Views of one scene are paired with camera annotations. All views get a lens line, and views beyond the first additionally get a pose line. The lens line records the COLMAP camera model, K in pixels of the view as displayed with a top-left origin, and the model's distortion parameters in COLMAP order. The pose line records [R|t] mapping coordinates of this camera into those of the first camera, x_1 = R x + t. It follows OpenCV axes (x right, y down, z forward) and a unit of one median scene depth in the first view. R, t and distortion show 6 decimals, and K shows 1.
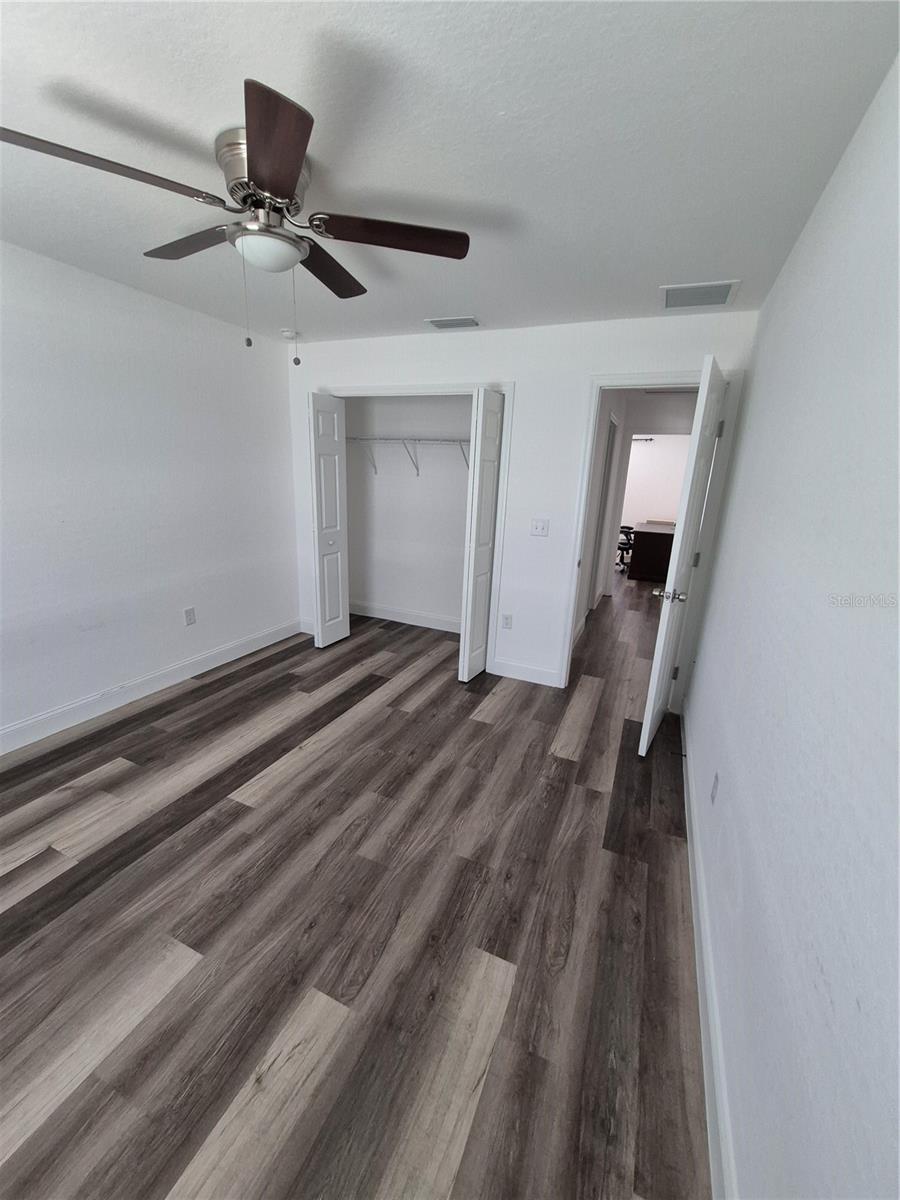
lens RADIAL K [[468.4, 0, 453.7], [0, 468.4, 598.2], [0, 0, 1]] dist [-0.000072, -0.000390]
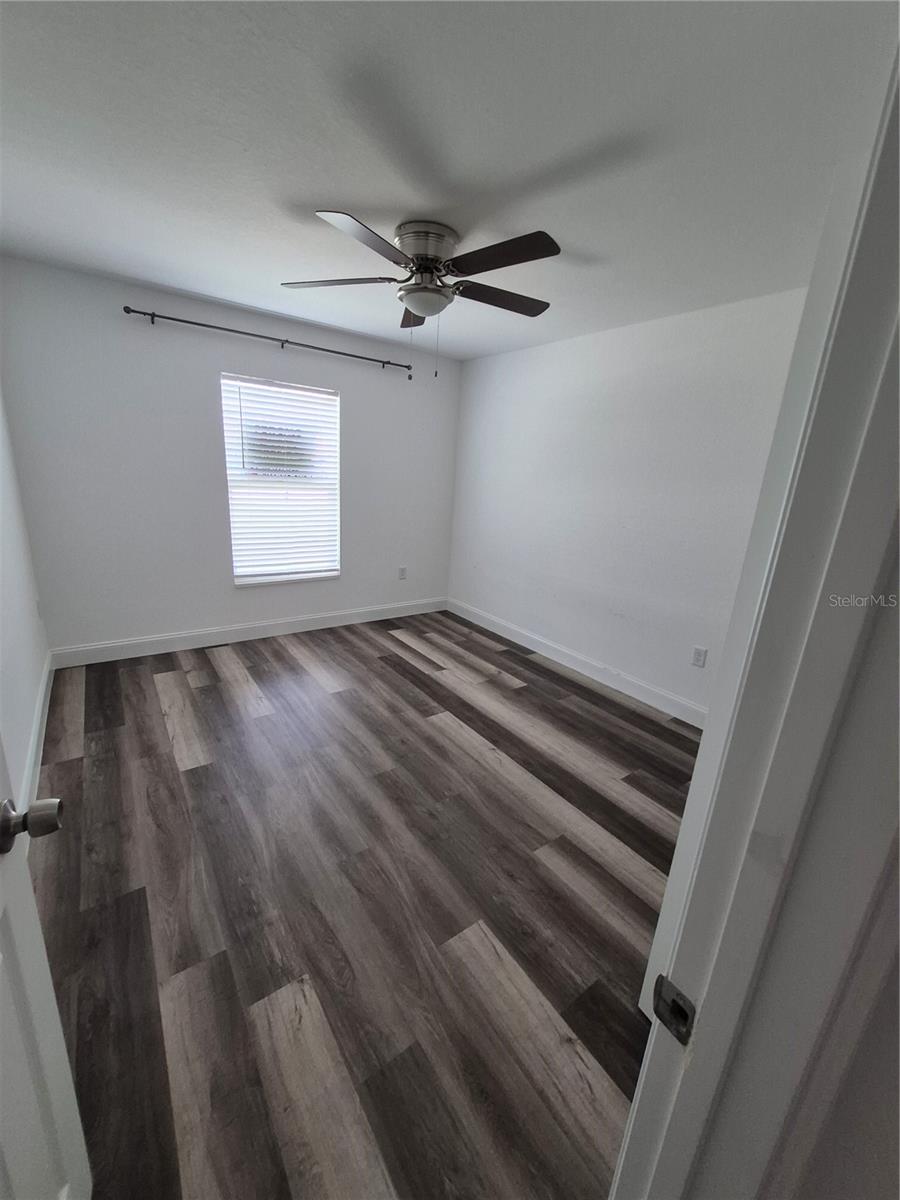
lens RADIAL K [[468.4, 0, 453.7], [0, 468.4, 598.2], [0, 0, 1]] dist [-0.000072, -0.000390]
pose [[-0.494810, 0.156843, -0.854730, 0.554153], [-0.306622, 0.888805, 0.340601, -0.300965], [0.813109, 0.430612, -0.391698, 1.273023]]
